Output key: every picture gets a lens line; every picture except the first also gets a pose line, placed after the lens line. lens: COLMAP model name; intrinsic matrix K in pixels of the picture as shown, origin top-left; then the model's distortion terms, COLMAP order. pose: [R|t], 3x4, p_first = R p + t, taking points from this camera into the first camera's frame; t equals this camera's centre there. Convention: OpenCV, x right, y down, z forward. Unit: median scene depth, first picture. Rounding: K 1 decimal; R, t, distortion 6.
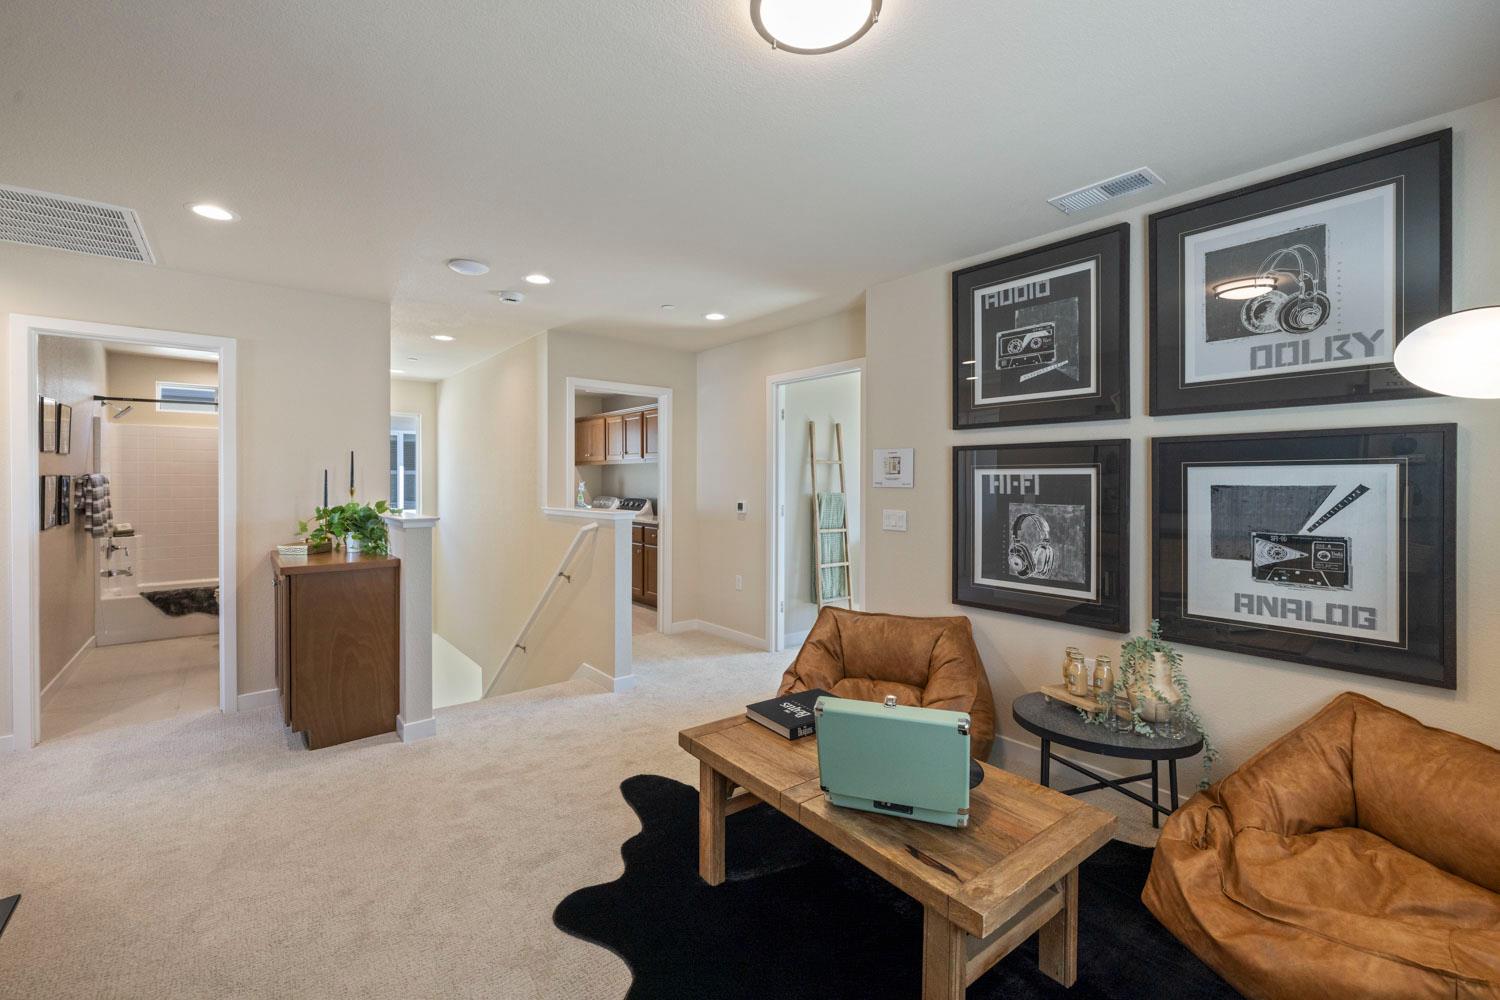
lens RADIAL K [[636.1, 0, 743.9], [0, 636.1, 486.1], [0, 0, 1]] dist [-0.000691, -0.000008]
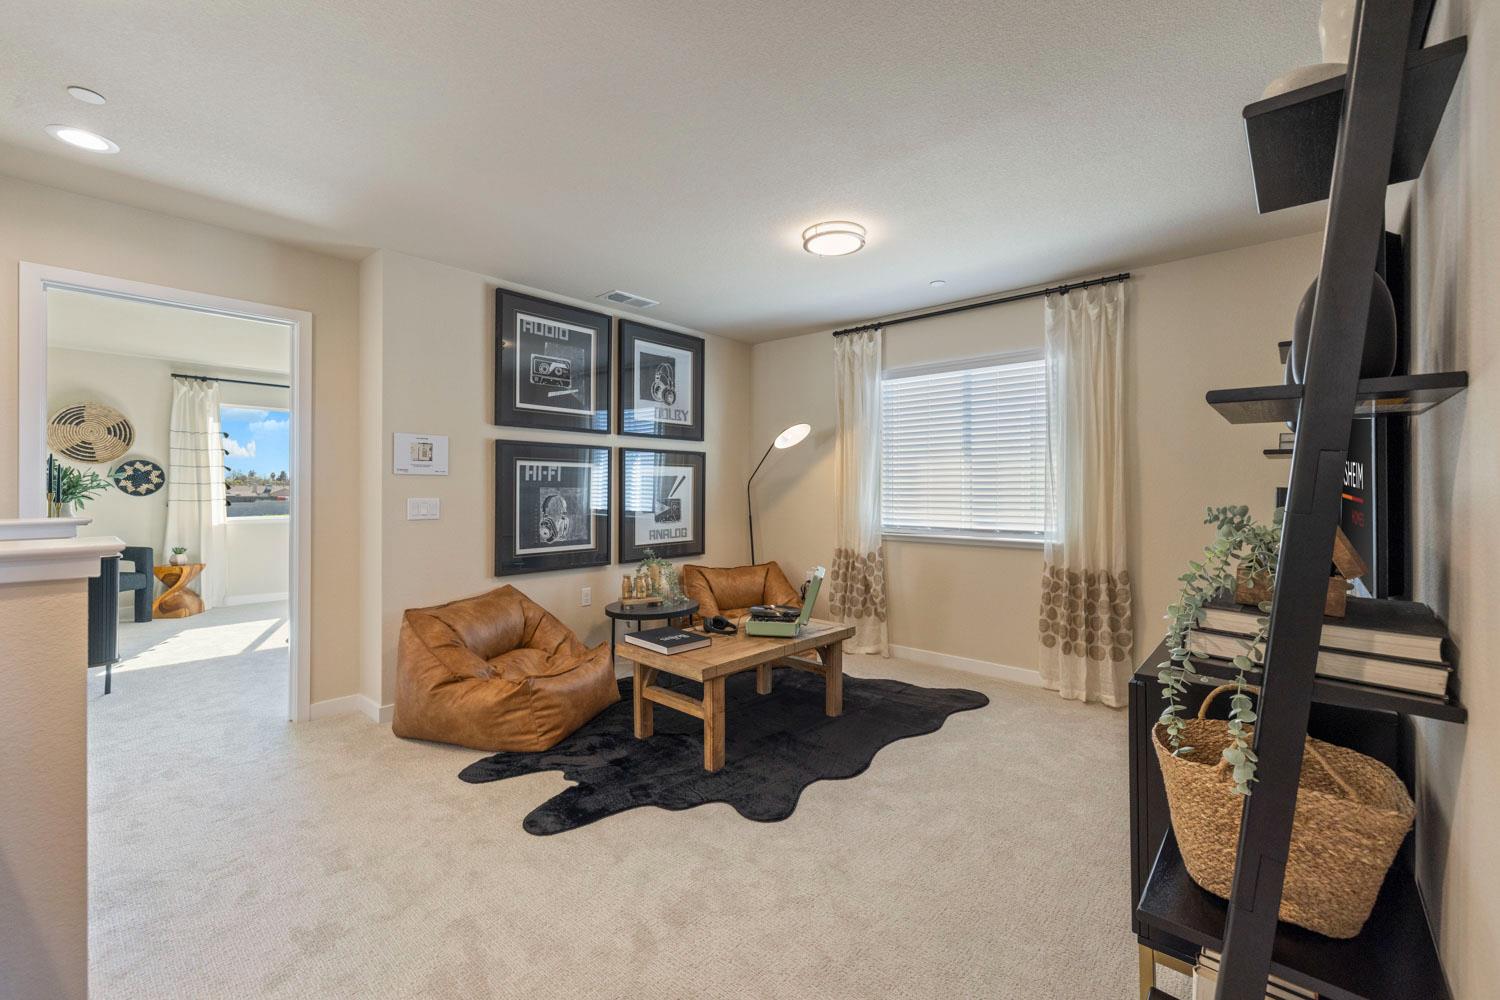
lens RADIAL K [[636.1, 0, 746.4], [0, 636.1, 490.5], [0, 0, 1]] dist [-0.000691, -0.000008]
pose [[-0.167604, -0.004655, 0.985843, -0.943564], [0.007216, 0.999956, 0.005949, 0.028019], [-0.985828, 0.008111, -0.167563, 0.807949]]
